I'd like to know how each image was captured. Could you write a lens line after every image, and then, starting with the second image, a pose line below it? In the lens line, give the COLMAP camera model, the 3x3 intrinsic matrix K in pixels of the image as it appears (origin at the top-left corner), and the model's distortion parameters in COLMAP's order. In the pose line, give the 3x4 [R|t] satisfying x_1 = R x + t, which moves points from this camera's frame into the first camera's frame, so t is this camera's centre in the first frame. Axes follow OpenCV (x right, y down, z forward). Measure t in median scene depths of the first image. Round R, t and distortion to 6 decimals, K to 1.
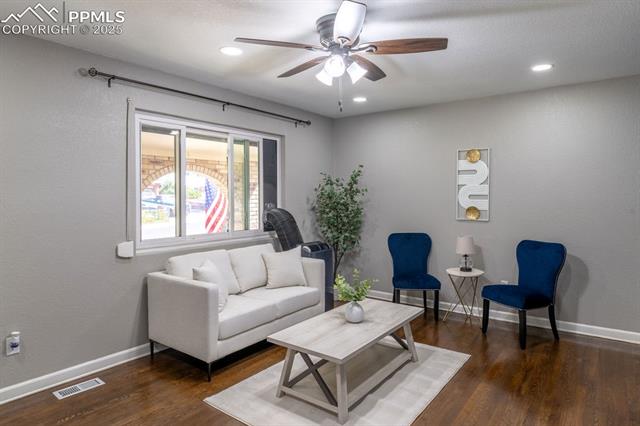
lens RADIAL K [[382.1, 0, 320.9], [0, 382.1, 206.4], [0, 0, 1]] dist [-0.016876, -0.006778]
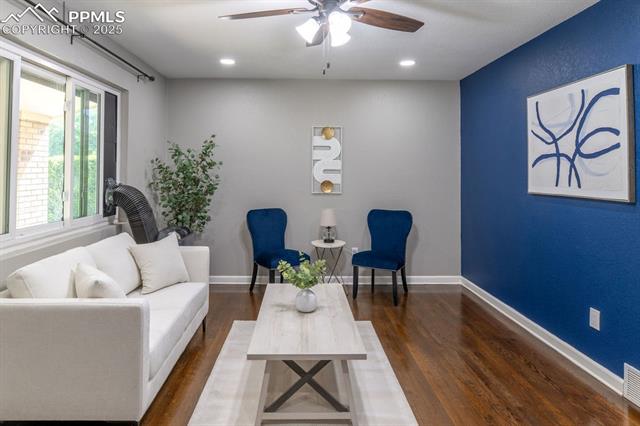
lens RADIAL K [[382.1, 0, 347.1], [0, 382.1, 173.9], [0, 0, 1]] dist [-0.016876, -0.006778]
pose [[0.797581, 0.002931, 0.603205, -0.214465], [0.006733, 0.999883, -0.013761, -0.003806], [-0.603175, 0.015037, 0.797467, 0.130790]]
